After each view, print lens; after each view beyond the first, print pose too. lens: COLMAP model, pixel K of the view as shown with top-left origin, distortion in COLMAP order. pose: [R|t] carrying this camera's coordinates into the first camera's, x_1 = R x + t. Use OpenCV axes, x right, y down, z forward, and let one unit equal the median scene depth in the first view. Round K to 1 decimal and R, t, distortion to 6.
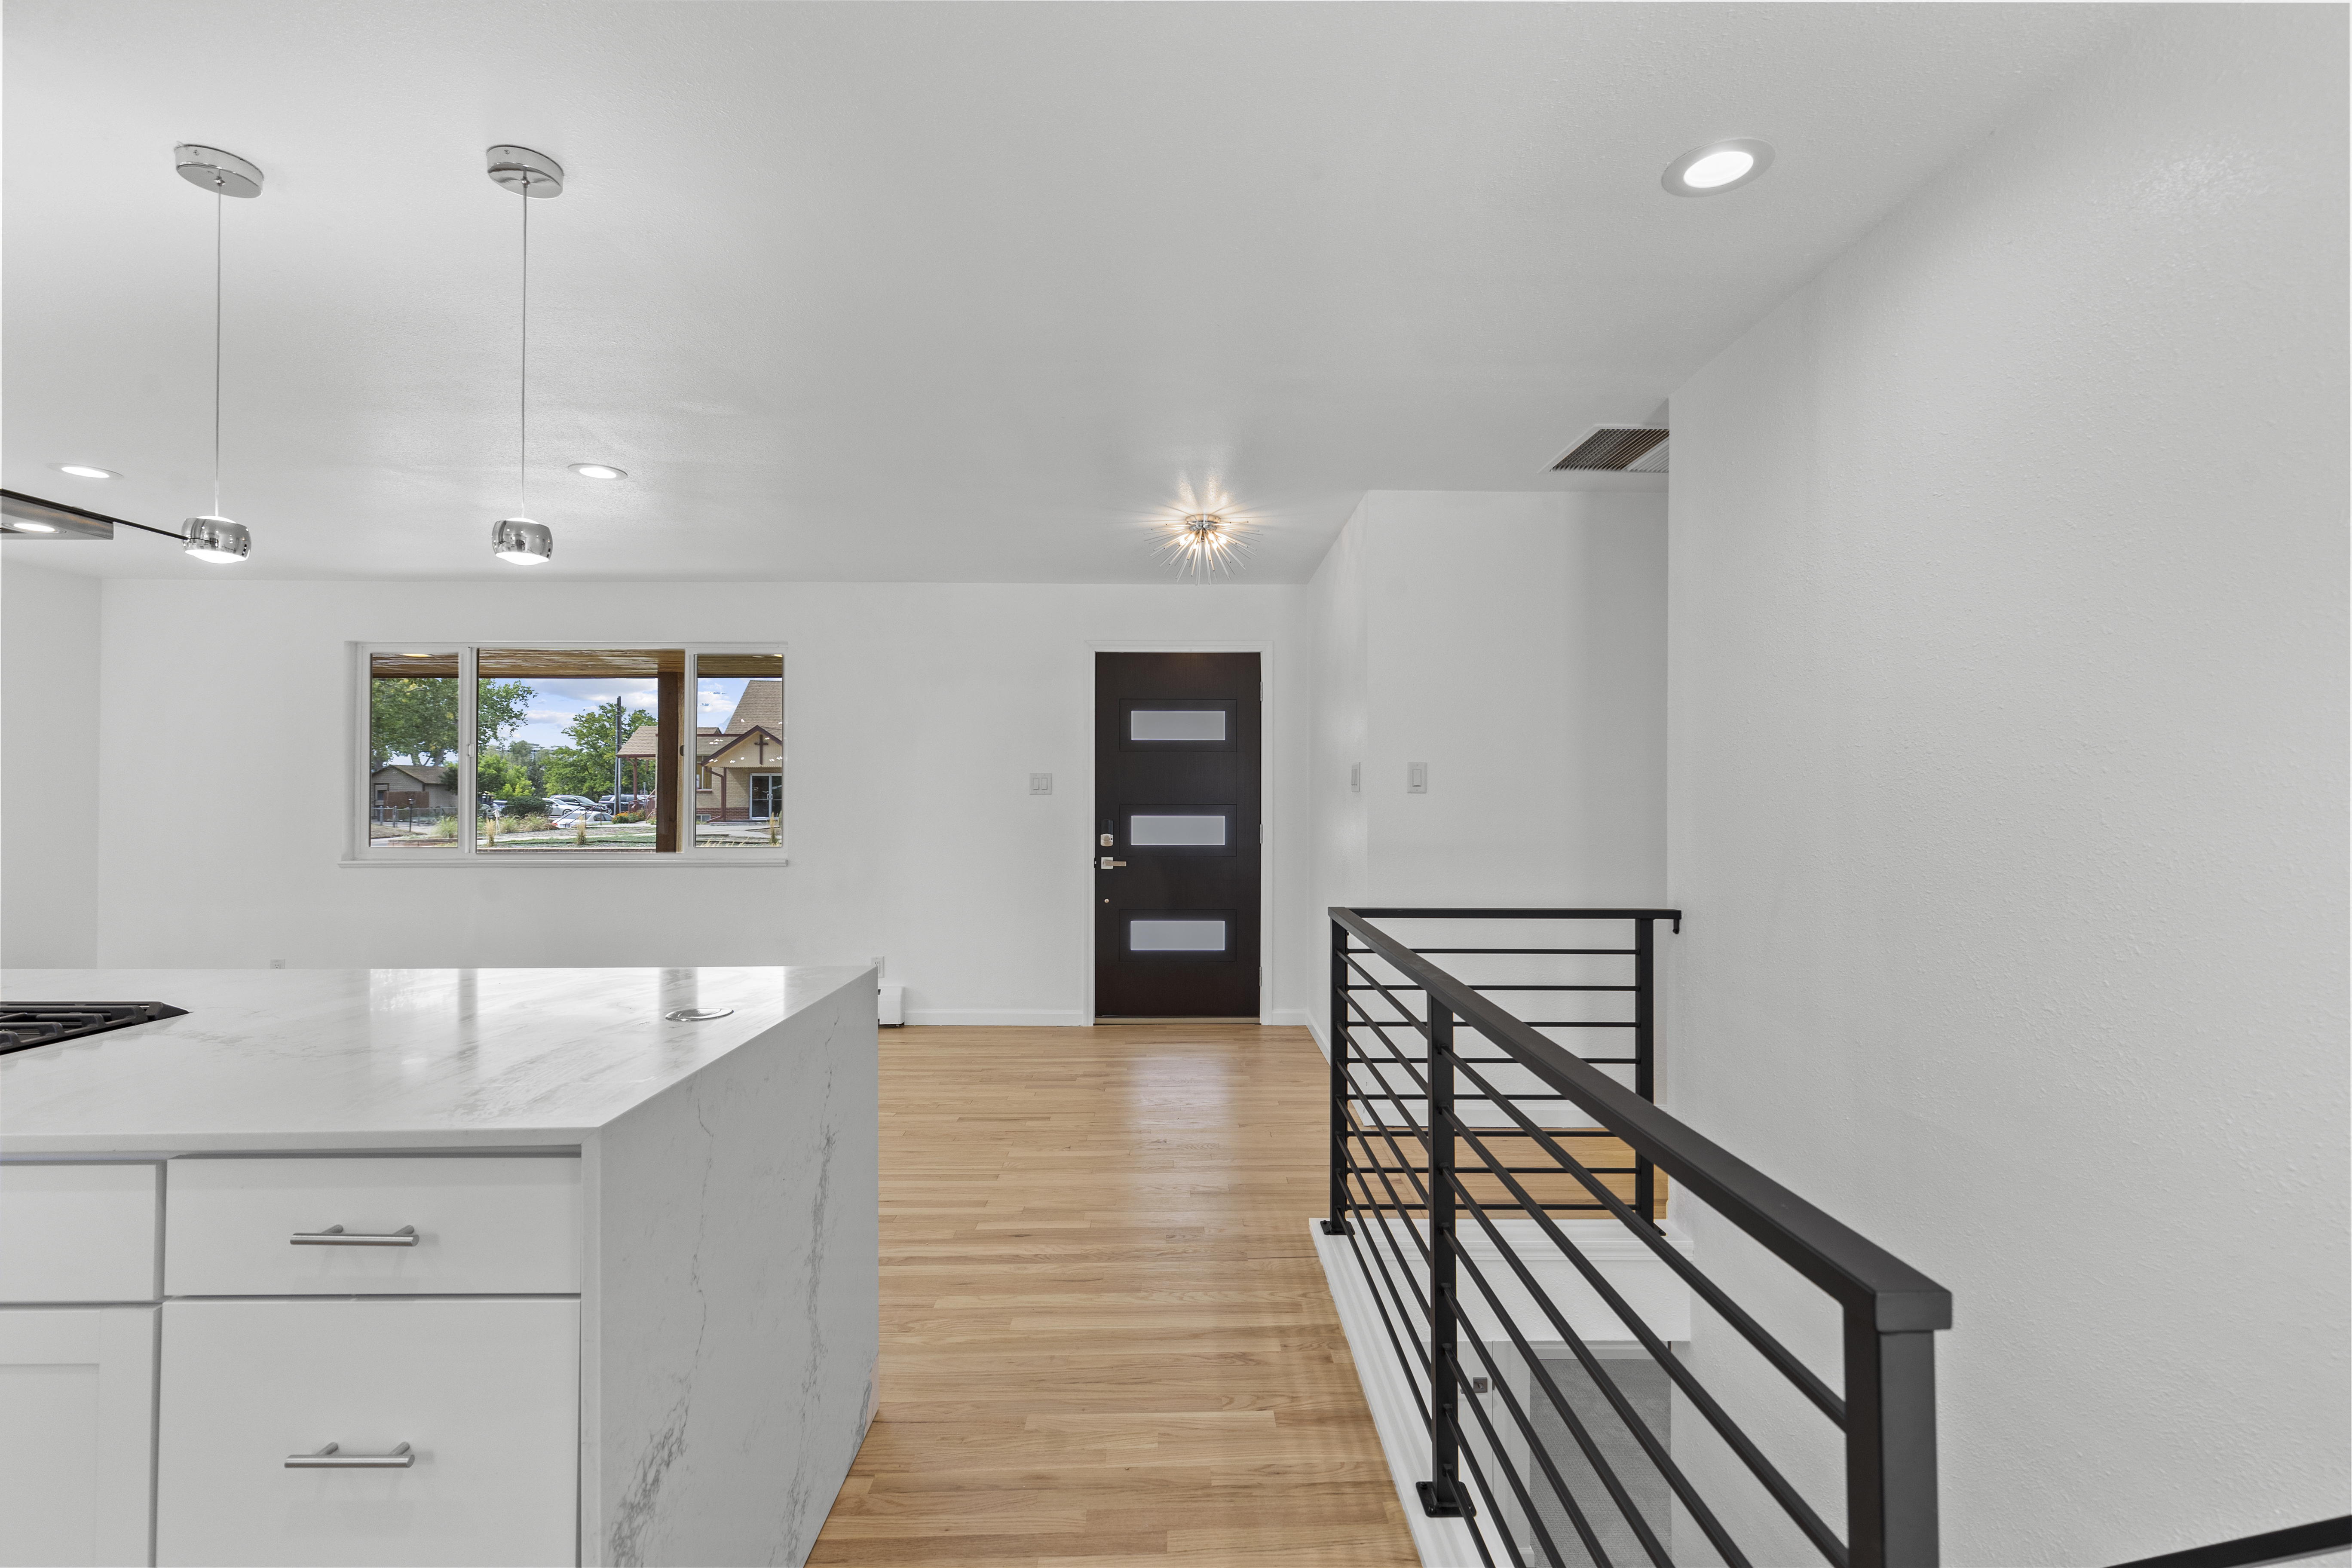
lens RADIAL K [[1057.9, 0, 1207.7], [0, 1057.9, 787.7], [0, 0, 1]] dist [0.005711, -0.001072]
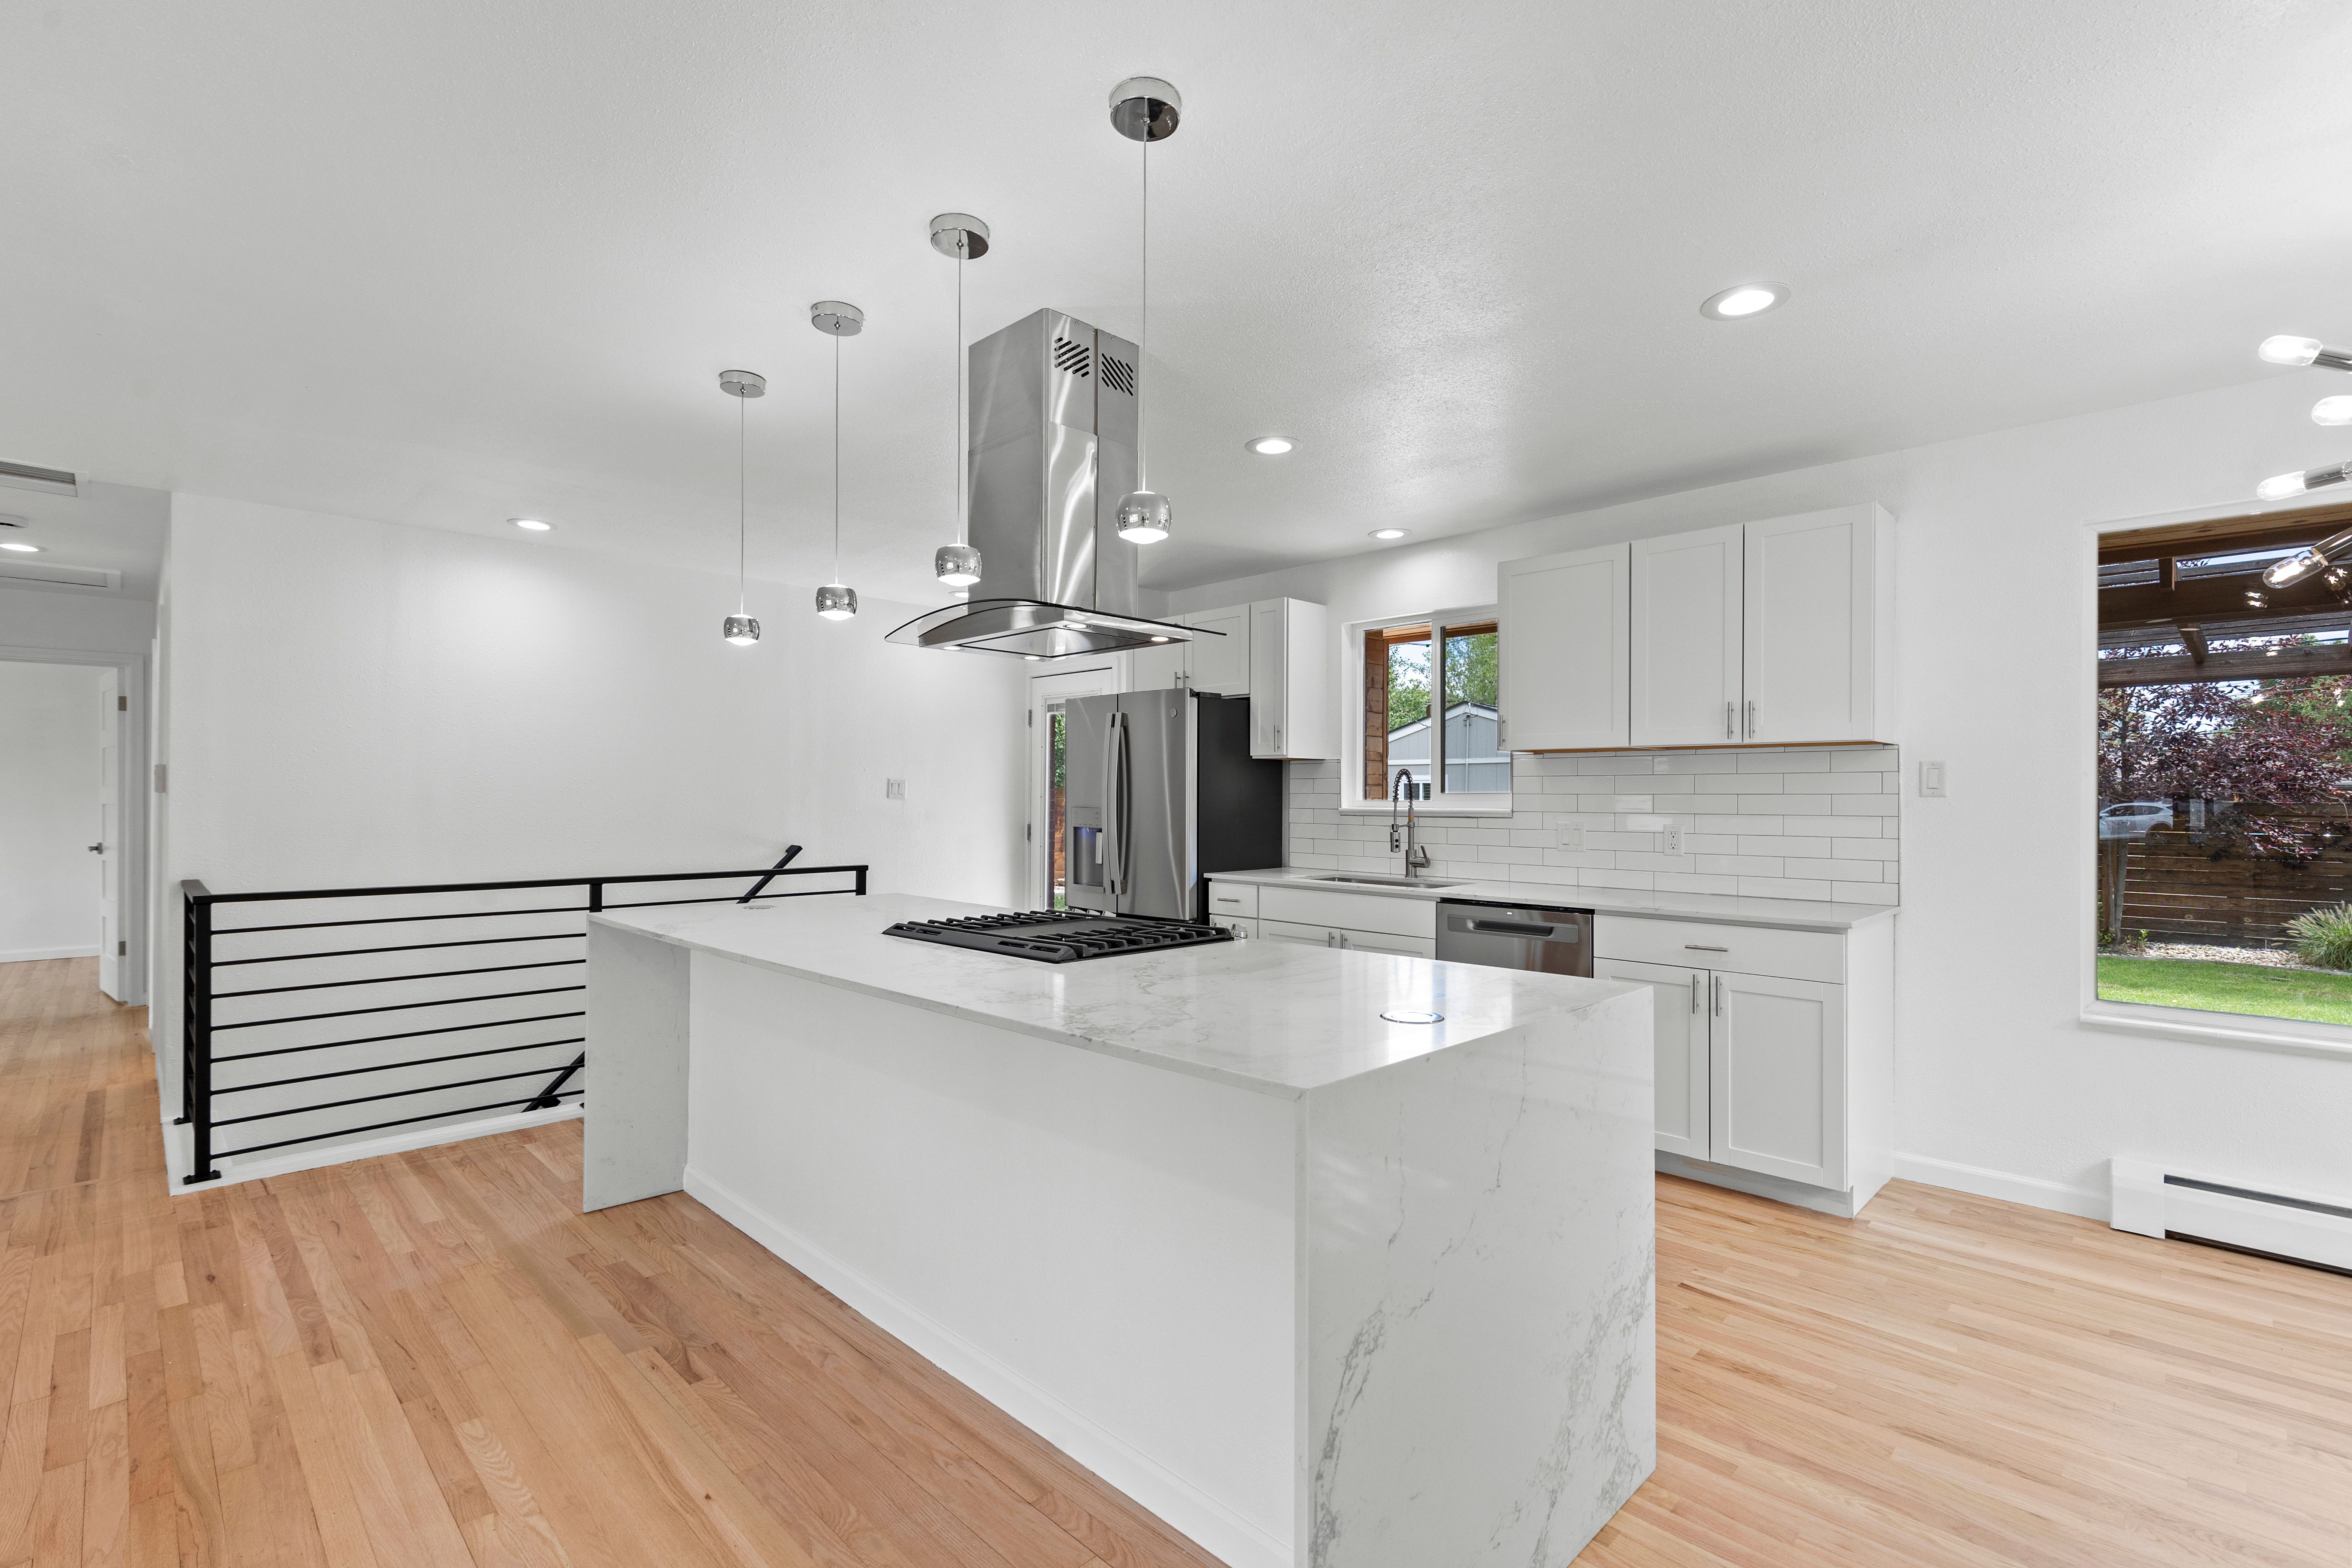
lens RADIAL K [[1057.9, 0, 1174.9], [0, 1057.9, 794.5], [0, 0, 1]] dist [0.005711, -0.001072]
pose [[-0.690276, 0.000168, 0.723546, -2.161631], [-0.010644, 0.999889, -0.010388, 0.008831], [-0.723468, -0.014872, -0.690198, 1.582972]]
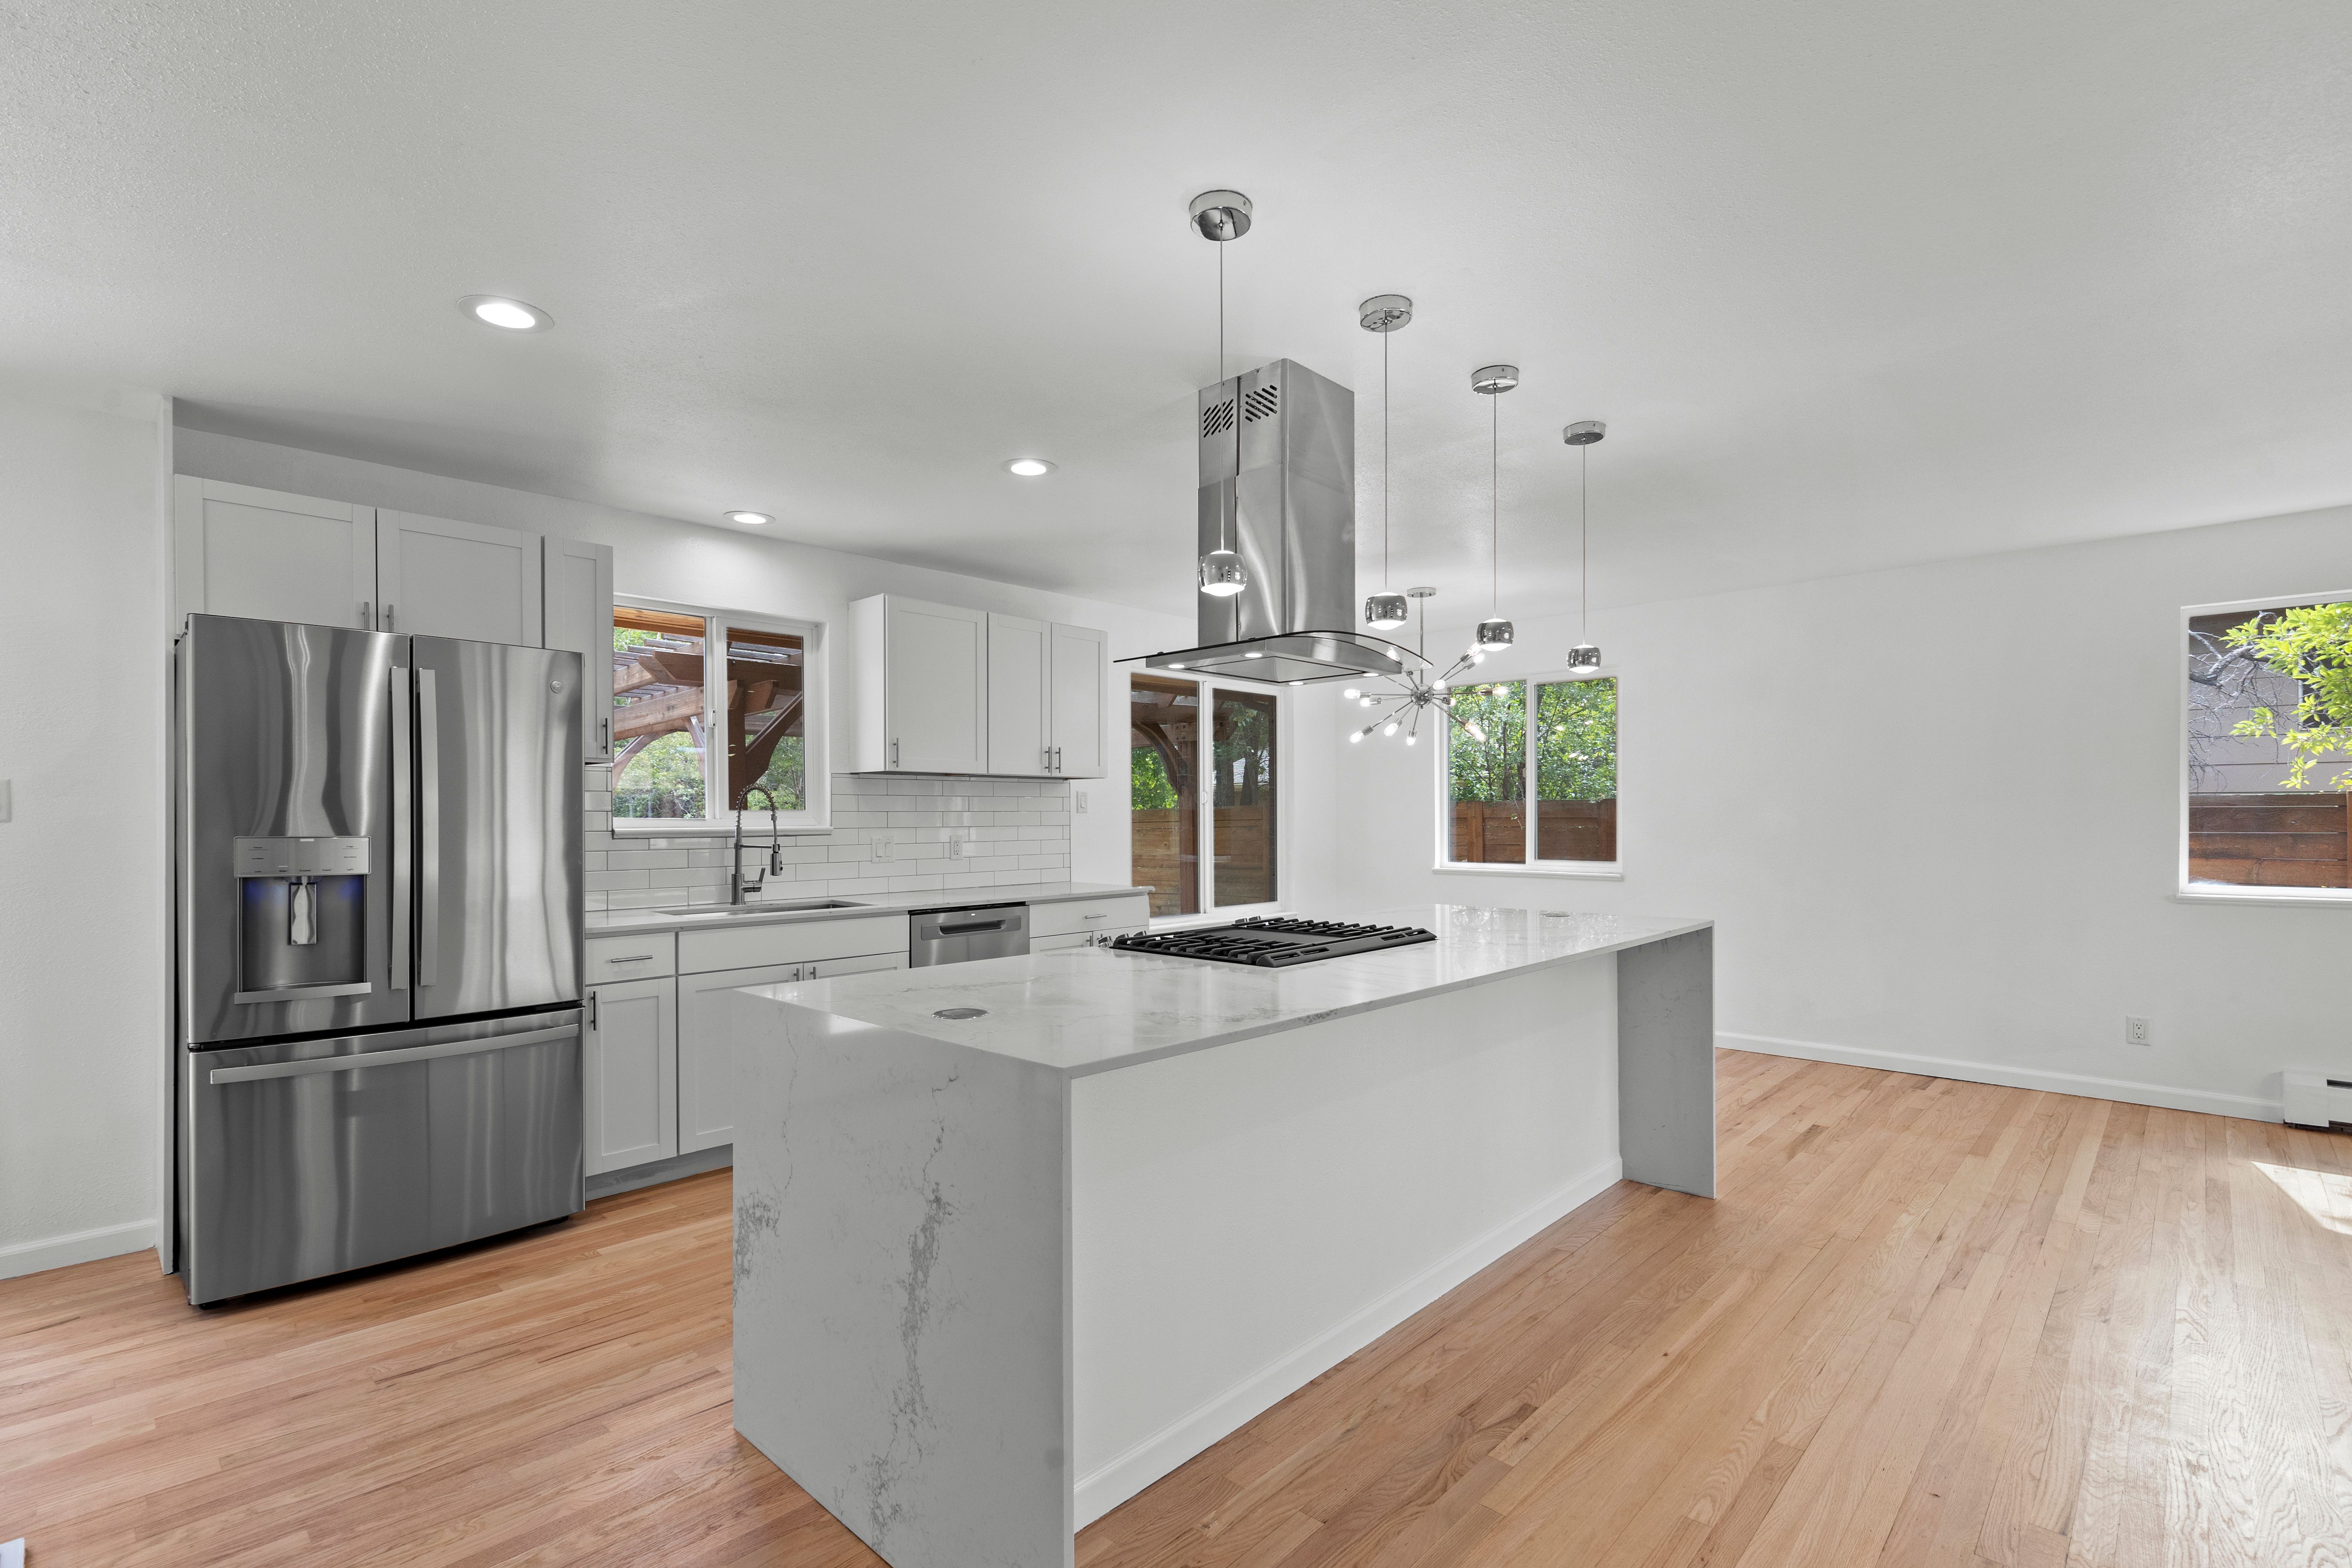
lens RADIAL K [[1057.9, 0, 1169.3], [0, 1057.9, 829.2], [0, 0, 1]] dist [0.005711, -0.001072]
pose [[-0.710221, 0.012474, -0.703868, 0.132650], [0.010827, 0.999918, 0.006796, 0.007860], [0.703895, -0.002795, -0.710298, 1.693761]]
